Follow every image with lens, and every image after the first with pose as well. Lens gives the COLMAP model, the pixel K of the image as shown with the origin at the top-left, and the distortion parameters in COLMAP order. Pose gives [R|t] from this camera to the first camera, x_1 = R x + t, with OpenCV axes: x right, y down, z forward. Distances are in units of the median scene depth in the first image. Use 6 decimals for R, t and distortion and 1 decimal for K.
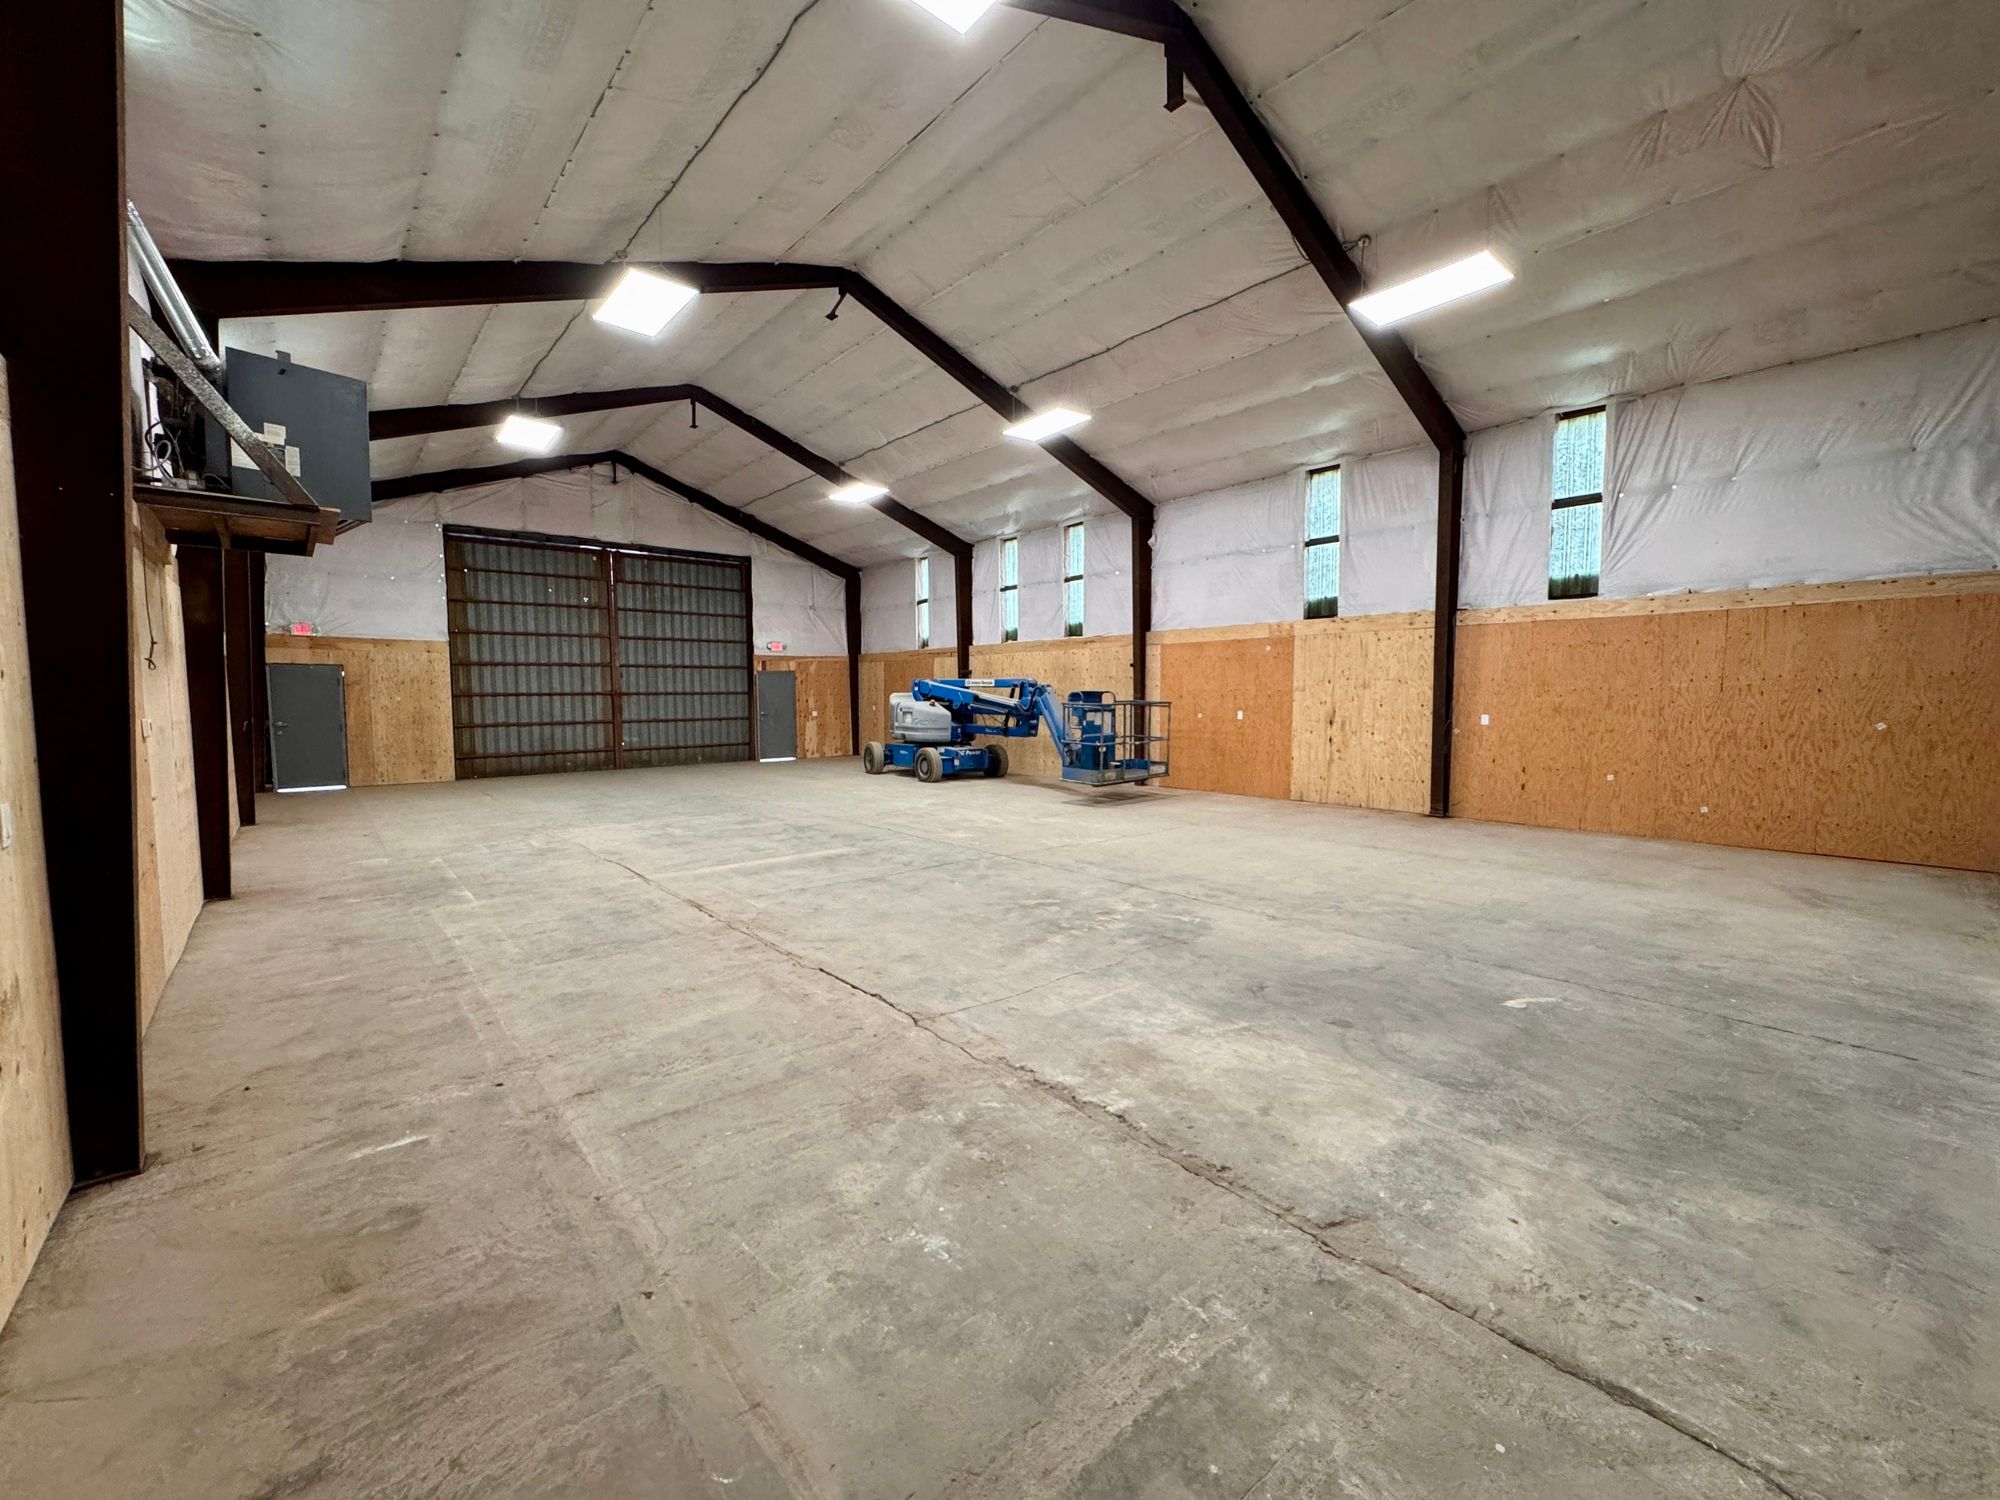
lens RADIAL K [[814.1, 0, 1011.4], [0, 814.1, 744.2], [0, 0, 1]] dist [0.000753, -0.000035]
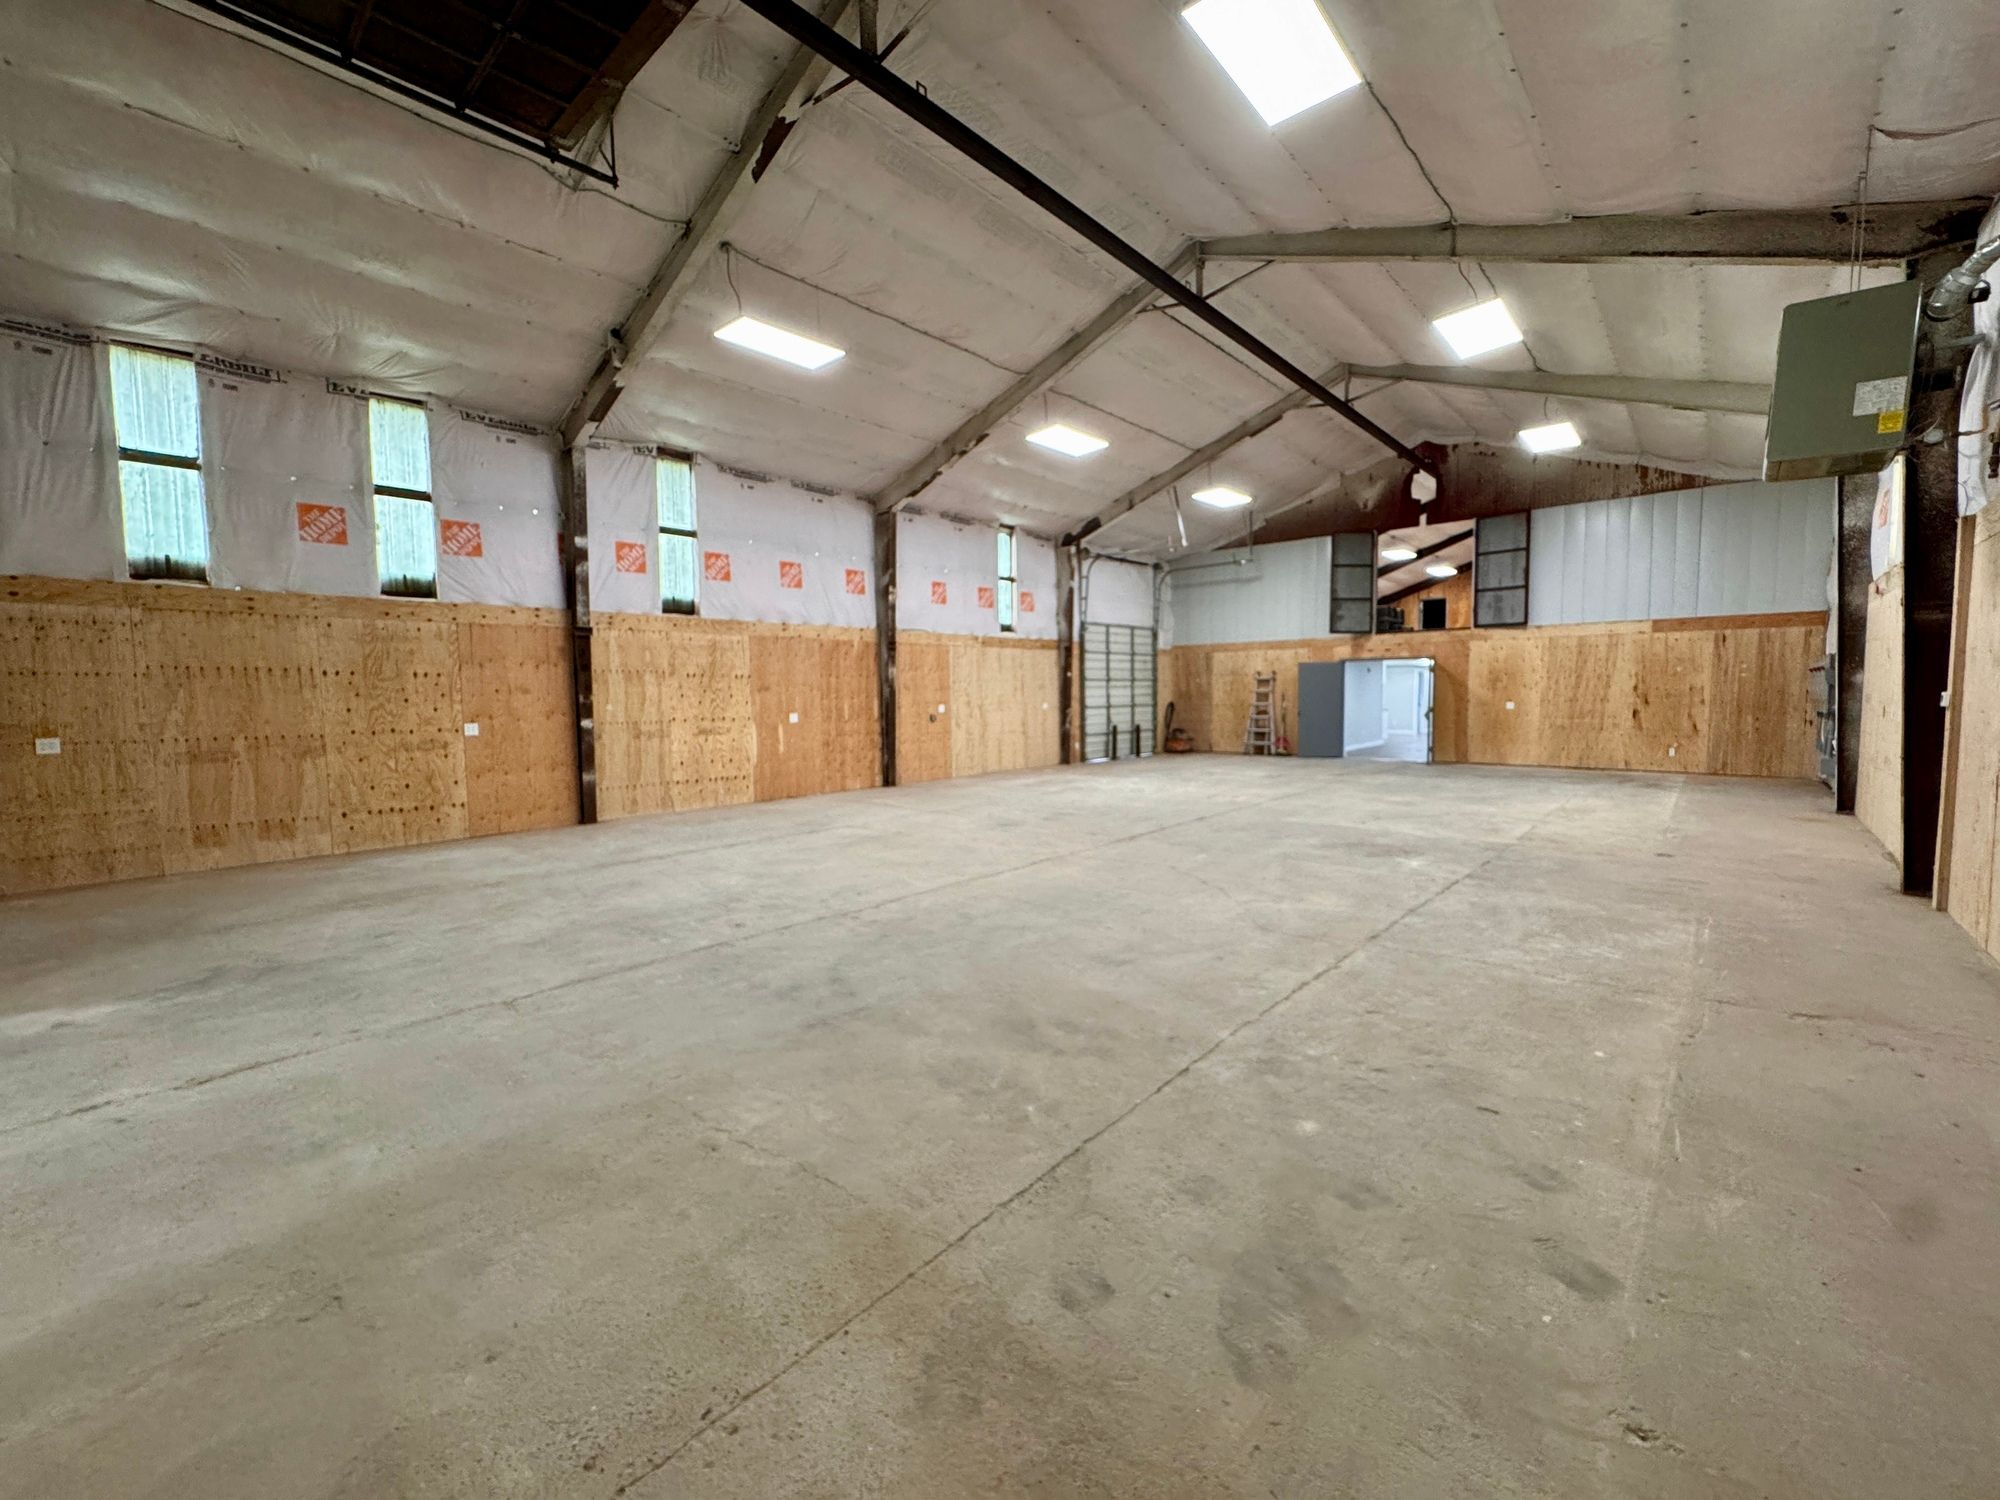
lens RADIAL K [[814.1, 0, 1012.0], [0, 814.1, 749.9], [0, 0, 1]] dist [0.000753, -0.000035]
pose [[-0.114511, -0.072490, 0.990774, -0.572420], [0.066046, 0.994572, 0.080401, -0.043006], [-0.991224, 0.074643, -0.109102, 0.662776]]
